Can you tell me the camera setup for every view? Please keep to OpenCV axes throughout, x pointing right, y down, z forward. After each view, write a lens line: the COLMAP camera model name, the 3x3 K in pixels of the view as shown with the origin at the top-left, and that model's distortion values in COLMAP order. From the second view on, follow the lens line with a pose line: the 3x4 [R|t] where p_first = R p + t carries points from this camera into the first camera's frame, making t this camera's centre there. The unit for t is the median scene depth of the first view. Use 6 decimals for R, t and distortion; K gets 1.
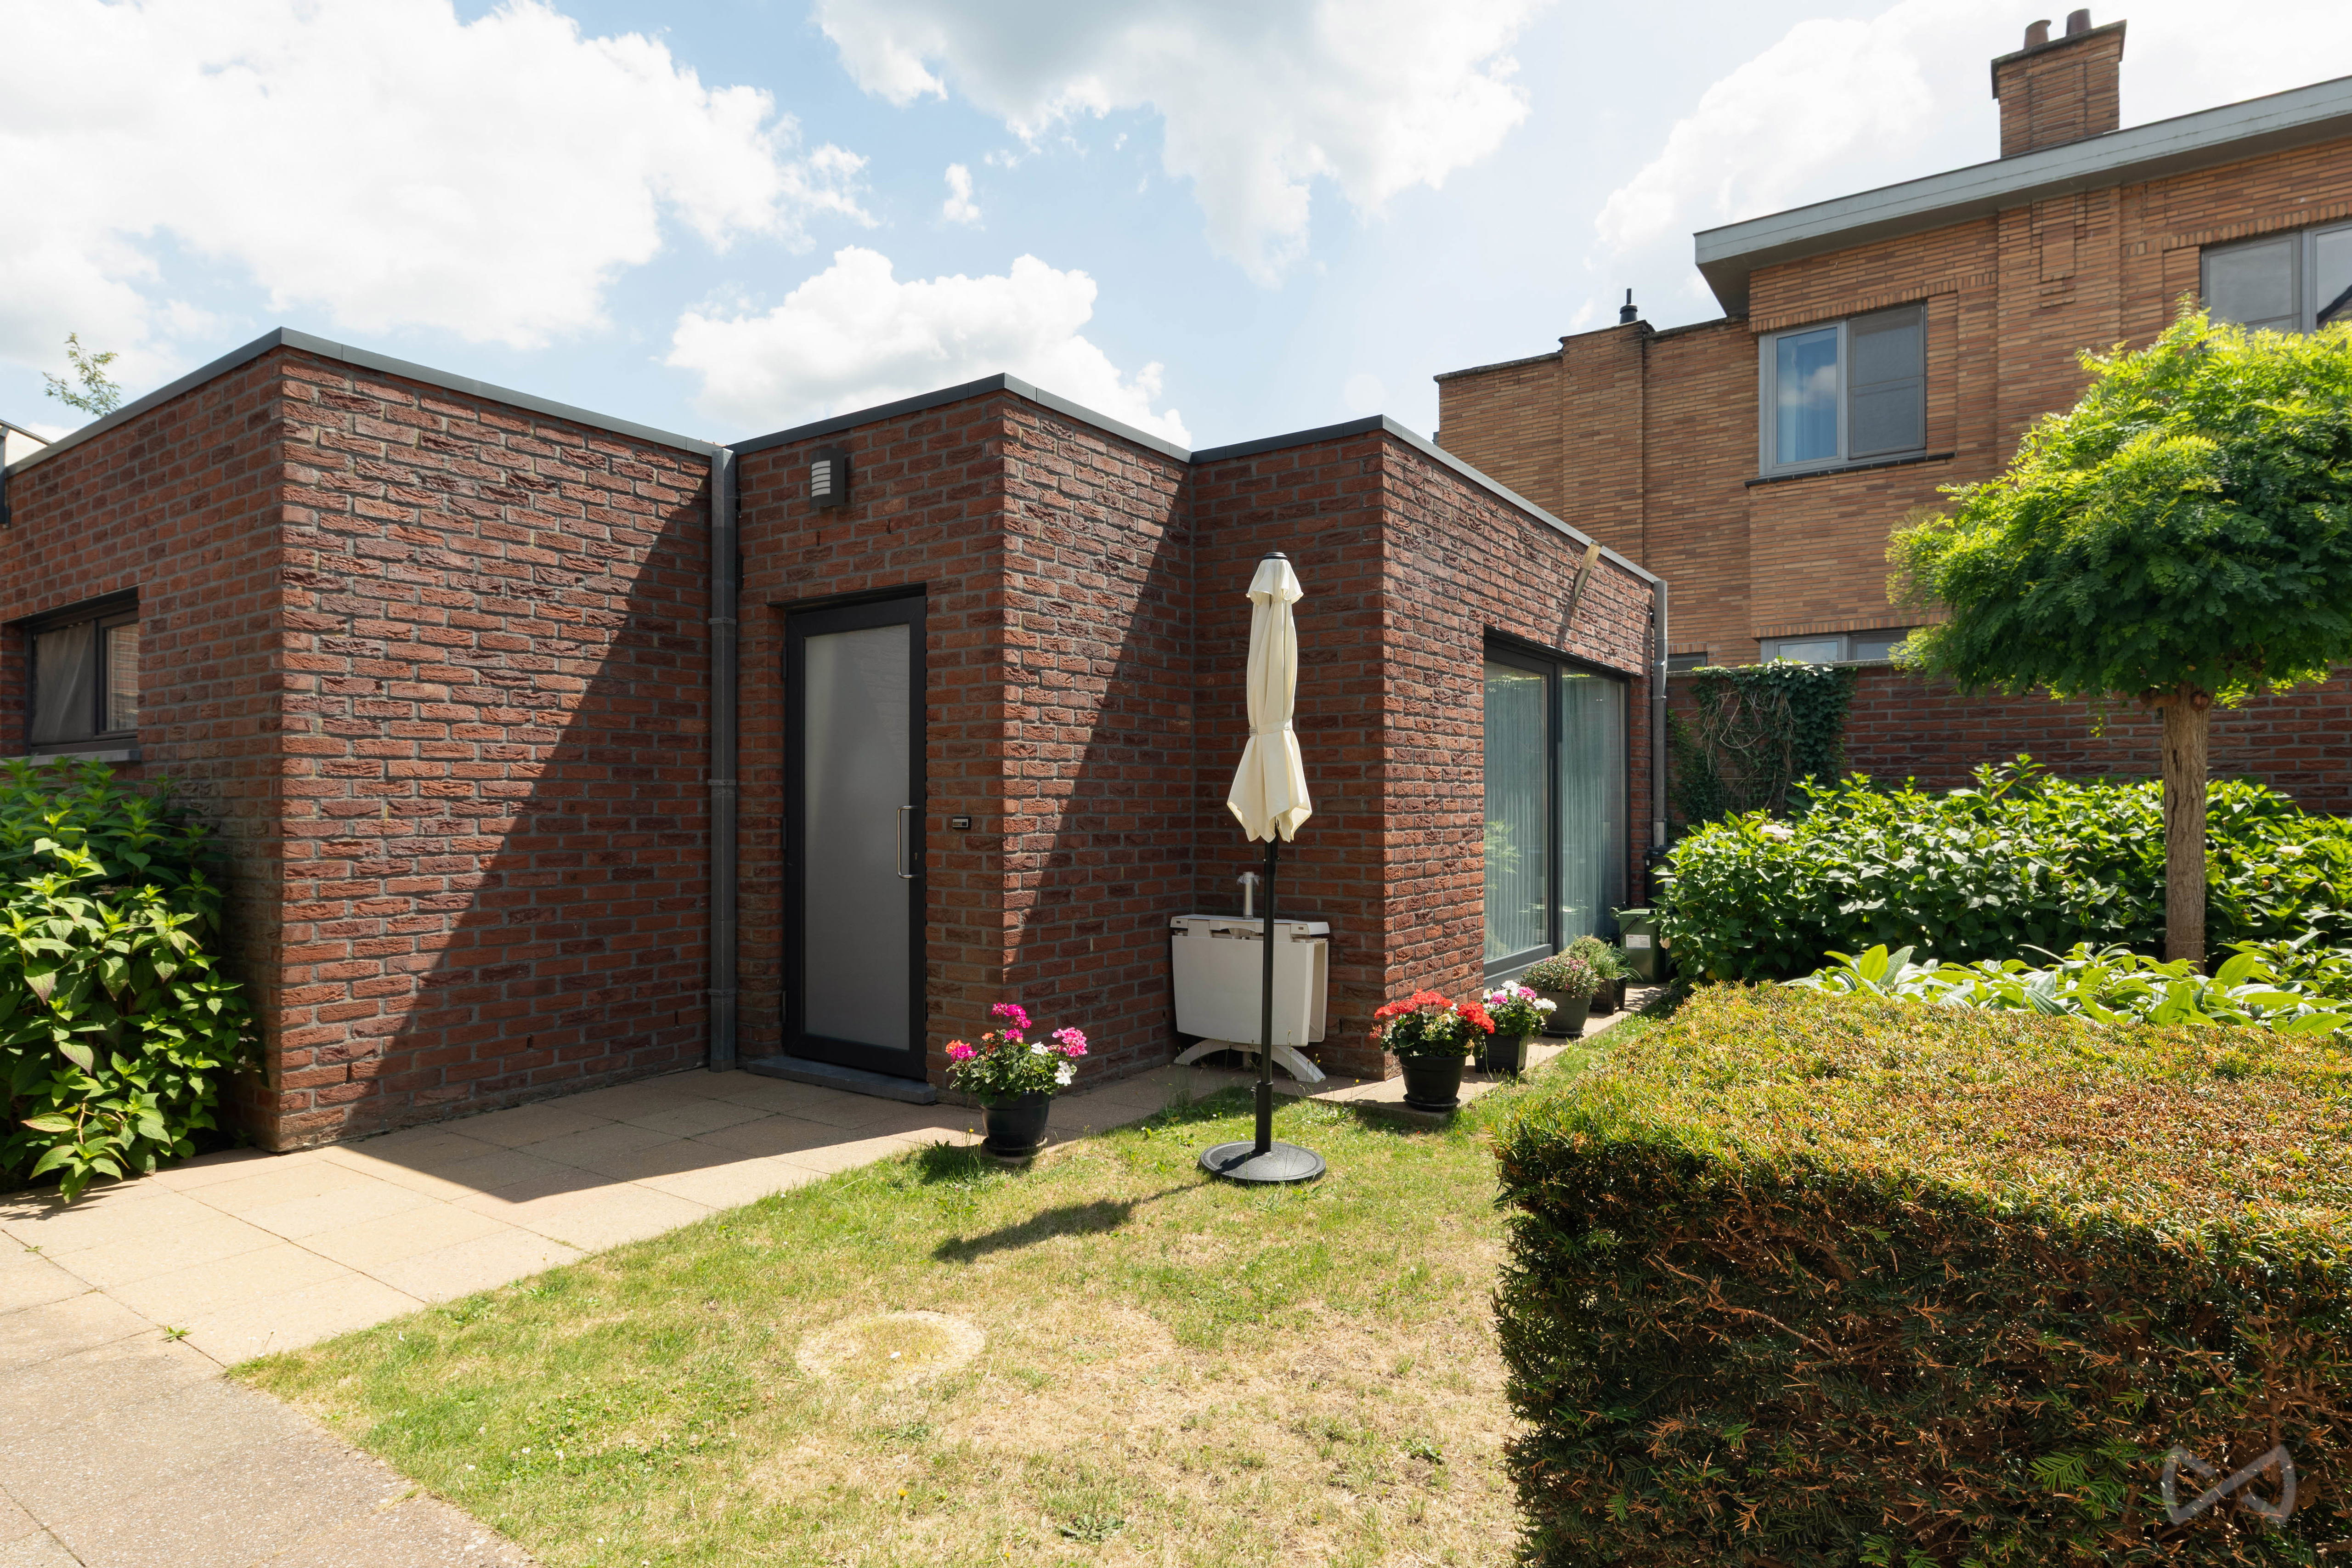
lens RADIAL K [[1260.2, 0, 1168.7], [0, 1260.2, 788.9], [0, 0, 1]] dist [0.006137, 0.000279]
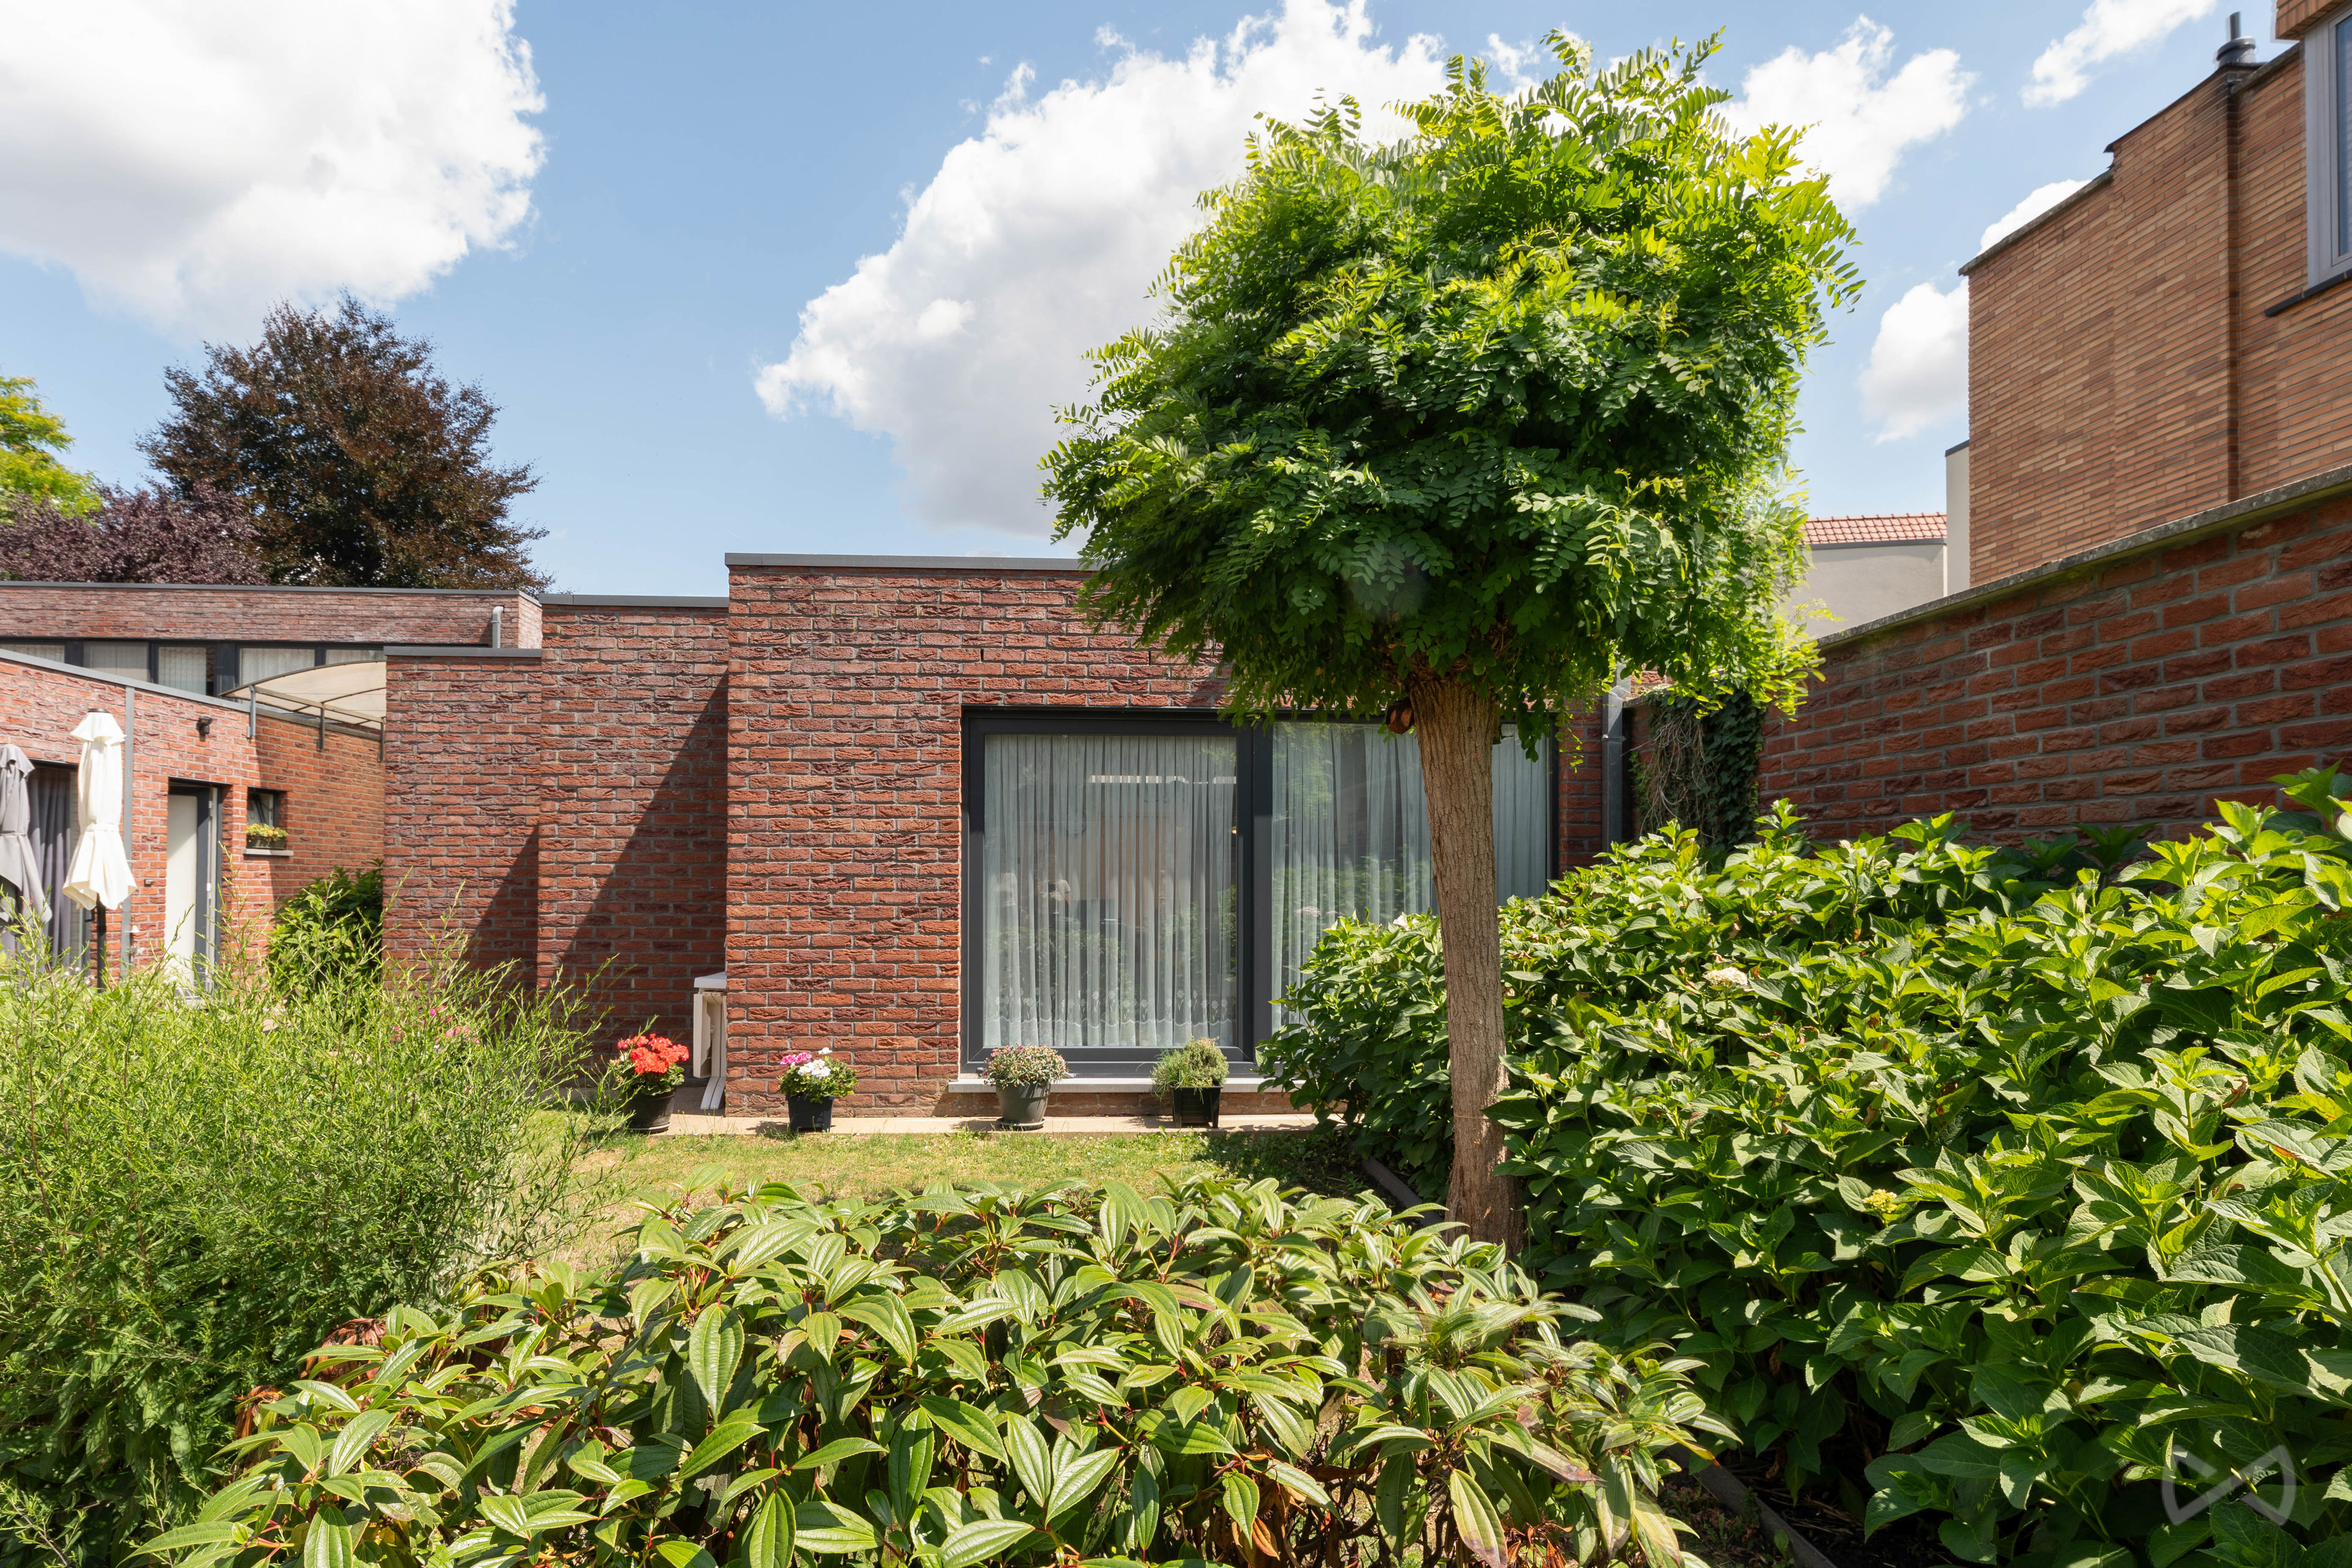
lens RADIAL K [[1260.2, 0, 1096.2], [0, 1260.2, 870.4], [0, 0, 1]] dist [0.006137, 0.000279]
pose [[0.602708, -0.004774, -0.797947, 1.349732], [0.004747, 0.999986, -0.002398, 0.006005], [0.797948, -0.002342, 0.602722, 0.572956]]
